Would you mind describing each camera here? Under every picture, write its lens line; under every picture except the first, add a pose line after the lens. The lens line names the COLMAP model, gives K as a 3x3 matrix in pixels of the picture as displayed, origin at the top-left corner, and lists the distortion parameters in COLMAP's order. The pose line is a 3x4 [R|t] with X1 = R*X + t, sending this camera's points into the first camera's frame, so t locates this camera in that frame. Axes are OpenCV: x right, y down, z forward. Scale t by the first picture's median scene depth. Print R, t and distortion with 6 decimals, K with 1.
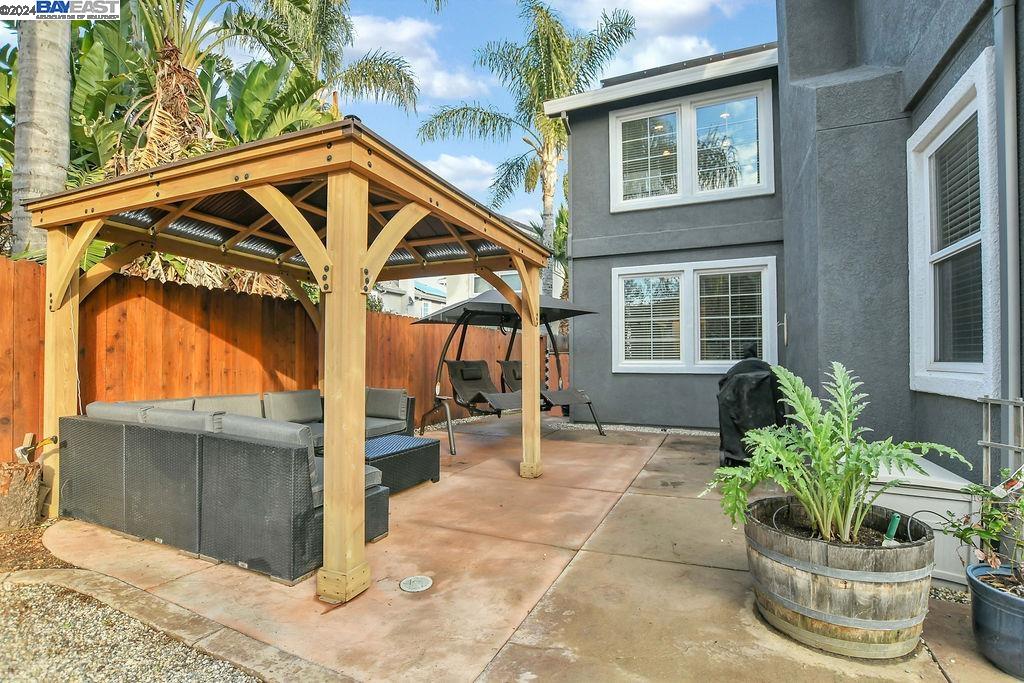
lens RADIAL K [[481.7, 0, 514.7], [0, 481.7, 345.4], [0, 0, 1]] dist [-0.027493, 0.004990]
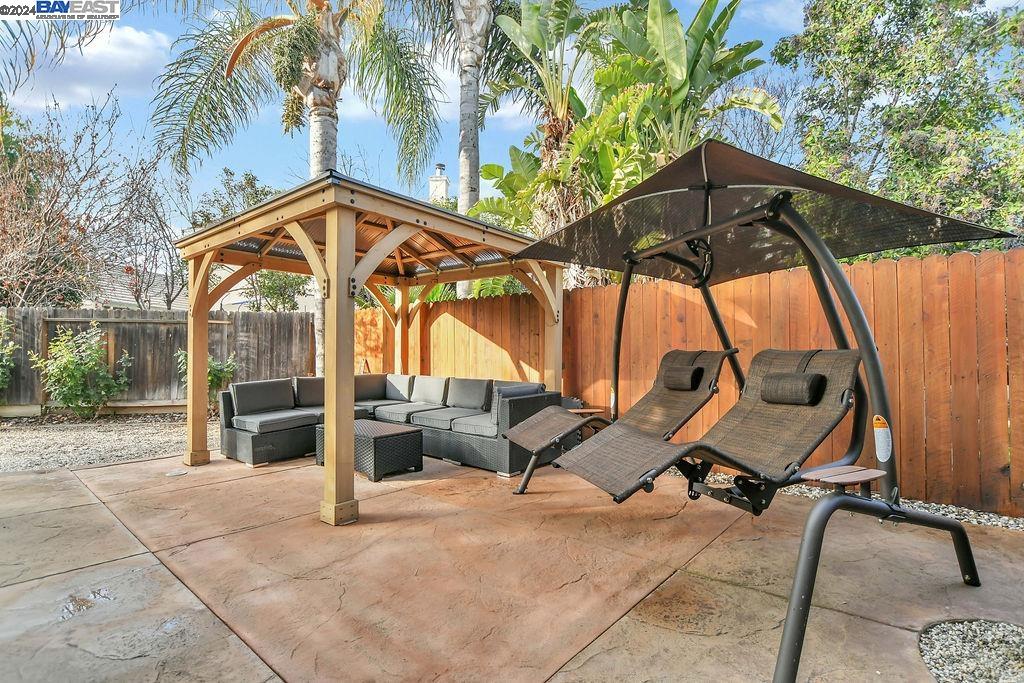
lens RADIAL K [[481.7, 0, 514.7], [0, 481.7, 345.4], [0, 0, 1]] dist [-0.027493, 0.004990]
pose [[-0.277497, -0.024404, -0.960416, 0.664873], [0.021406, 0.999272, -0.031577, 0.060695], [0.960488, -0.029321, -0.276773, 1.558863]]
